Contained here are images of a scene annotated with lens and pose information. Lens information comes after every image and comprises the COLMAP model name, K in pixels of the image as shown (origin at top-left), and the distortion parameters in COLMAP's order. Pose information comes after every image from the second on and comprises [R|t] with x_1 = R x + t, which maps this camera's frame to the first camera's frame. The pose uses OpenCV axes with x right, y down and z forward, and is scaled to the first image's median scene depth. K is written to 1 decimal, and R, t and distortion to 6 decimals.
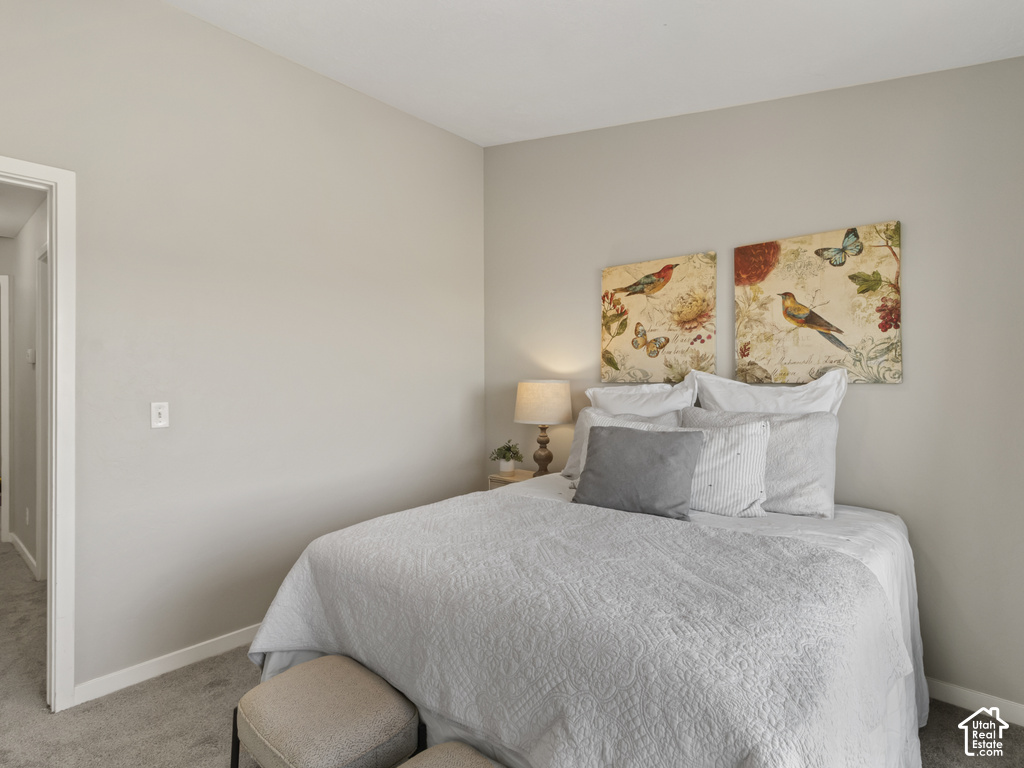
lens RADIAL K [[540.3, 0, 512.0], [0, 540.3, 384.0], [0, 0, 1]] dist [0.001093, 0.000192]
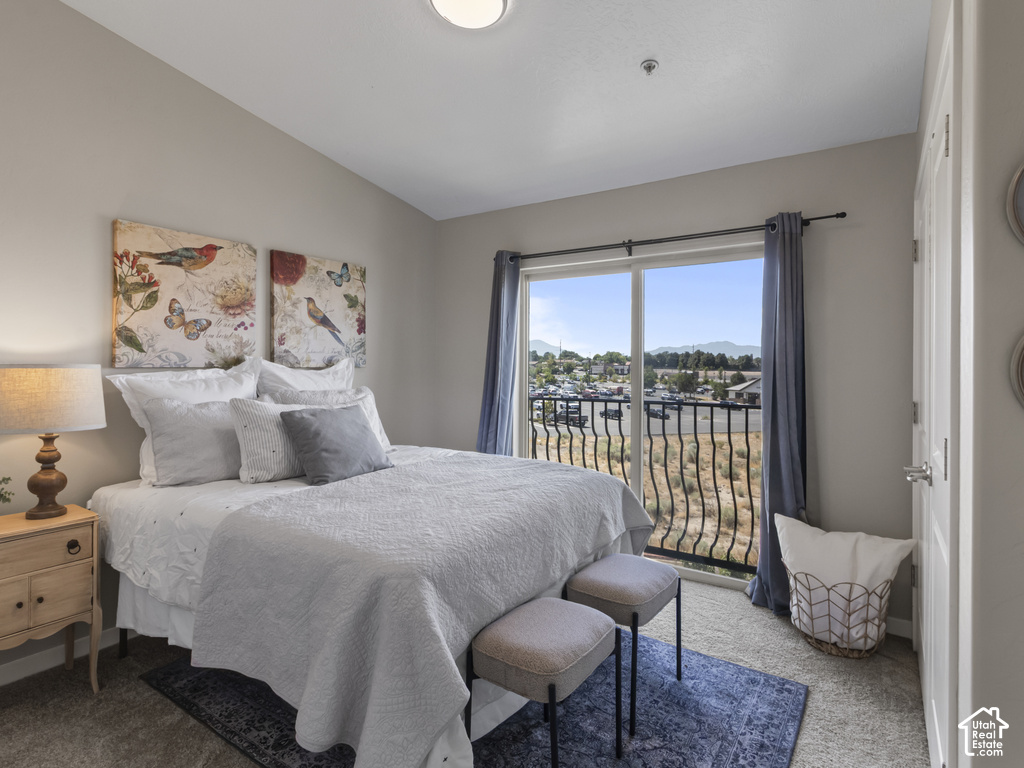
lens RADIAL K [[547.0, 0, 516.9], [0, 547.0, 391.6], [0, 0, 1]] dist [-0.001101, 0.000970]
pose [[-0.140442, -0.052714, 0.988685, -0.763262], [-0.003985, 0.998604, 0.052677, -0.013157], [-0.990081, 0.003458, -0.140456, 0.605498]]
